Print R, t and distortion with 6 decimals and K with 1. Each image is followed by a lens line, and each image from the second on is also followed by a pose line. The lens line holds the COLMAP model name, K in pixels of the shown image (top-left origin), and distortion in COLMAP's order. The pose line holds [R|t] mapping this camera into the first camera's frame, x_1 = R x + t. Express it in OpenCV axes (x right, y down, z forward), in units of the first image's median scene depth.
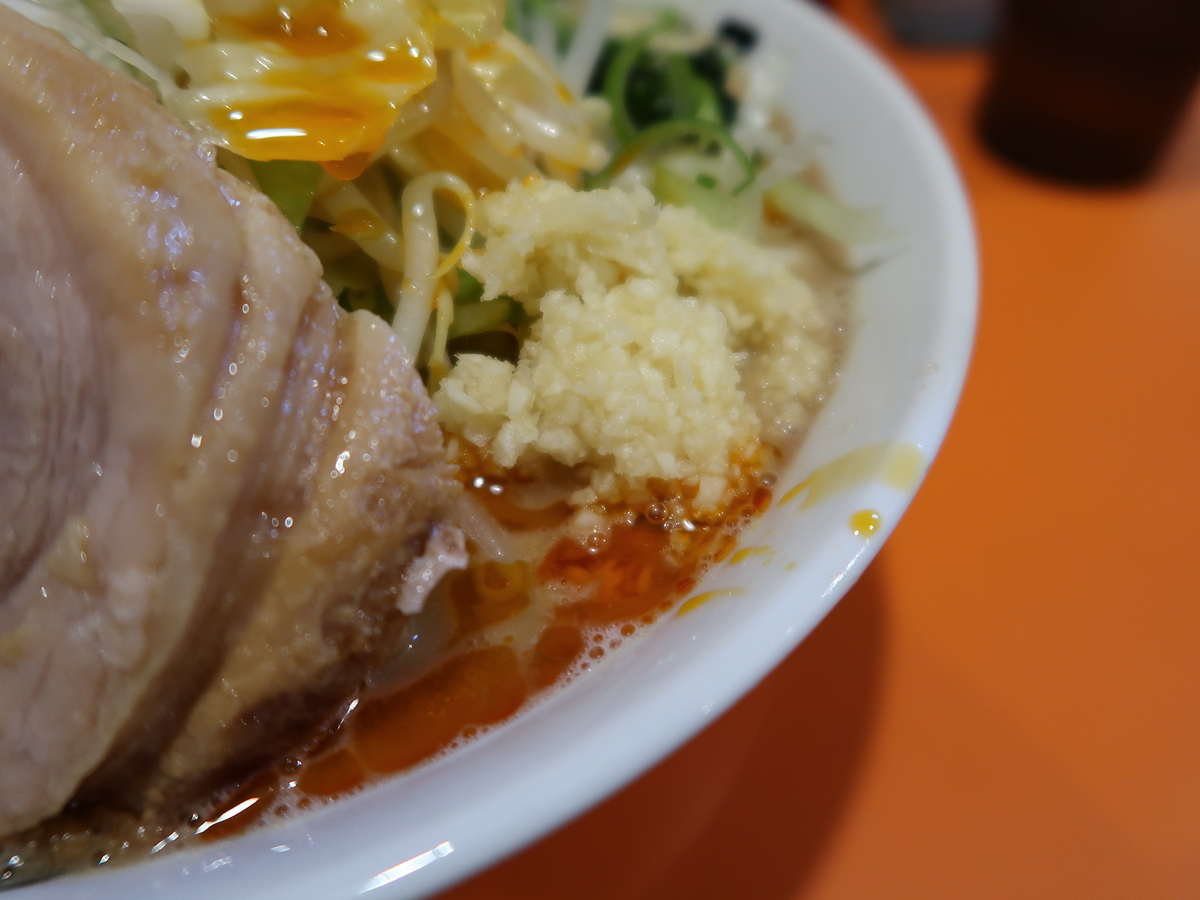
lens RADIAL K [[952.7, 0, 600.0], [0, 952.7, 450.0], [0, 0, 1]] dist [-0.003434, -0.004632]
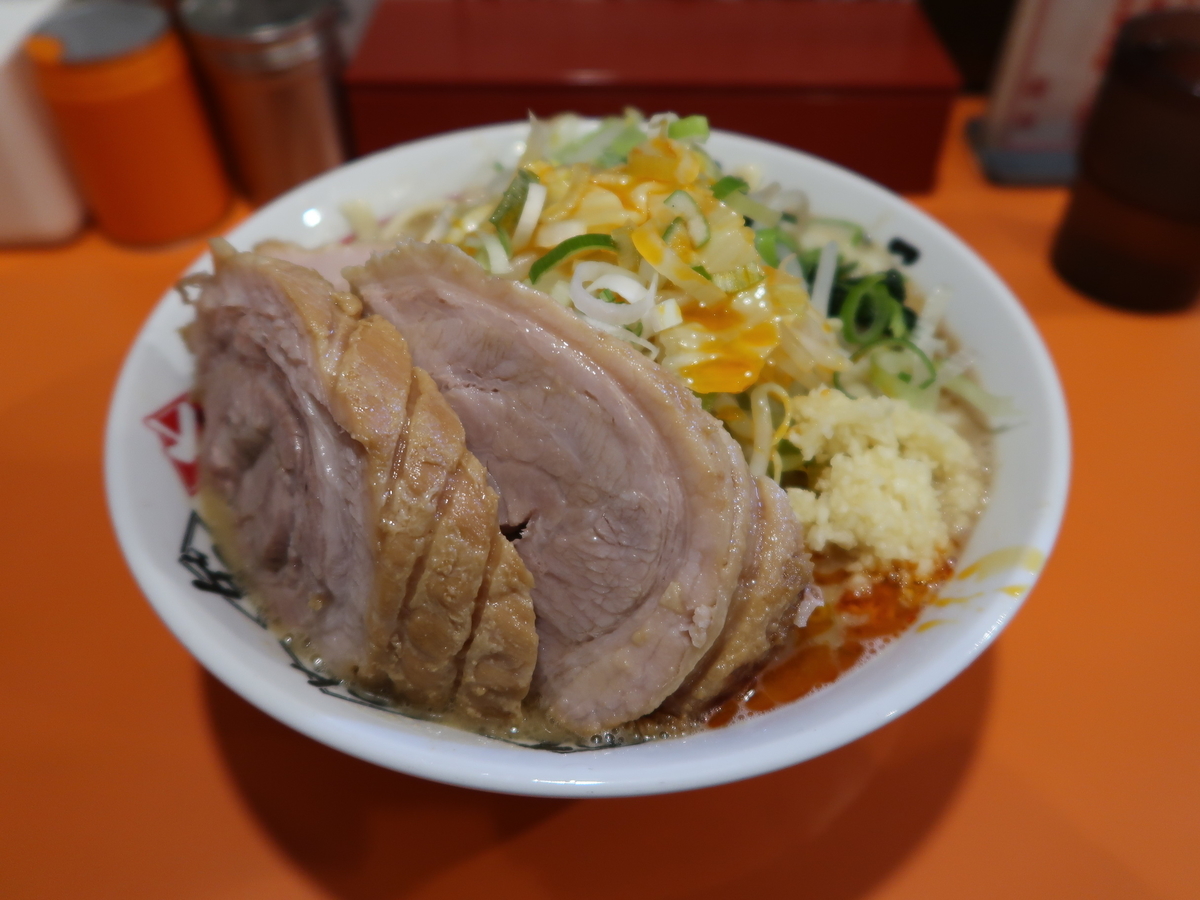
lens RADIAL K [[952.7, 0, 600.0], [0, 952.7, 450.0], [0, 0, 1]] dist [-0.003434, -0.004632]
pose [[0.998667, 0.026396, -0.044356, -0.449478], [-0.026513, 0.999646, -0.002071, -0.166821], [0.044286, 0.003244, 0.999014, -0.915403]]
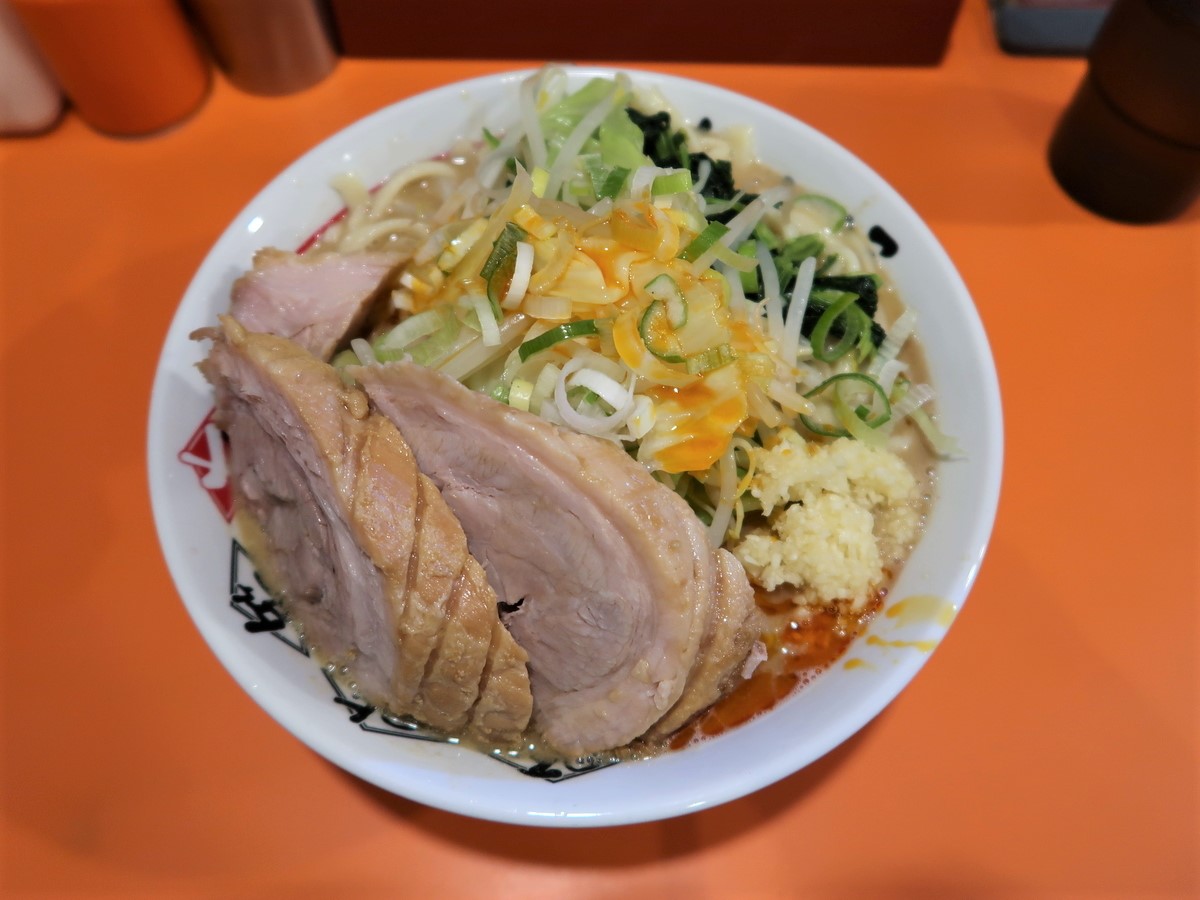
lens RADIAL K [[952.7, 0, 600.0], [0, 952.7, 450.0], [0, 0, 1]] dist [-0.003434, -0.004632]
pose [[0.998488, 0.041983, -0.035489, -0.426670], [-0.028494, 0.947327, 0.318999, -0.992232], [0.047012, -0.317505, 0.947090, -1.032793]]
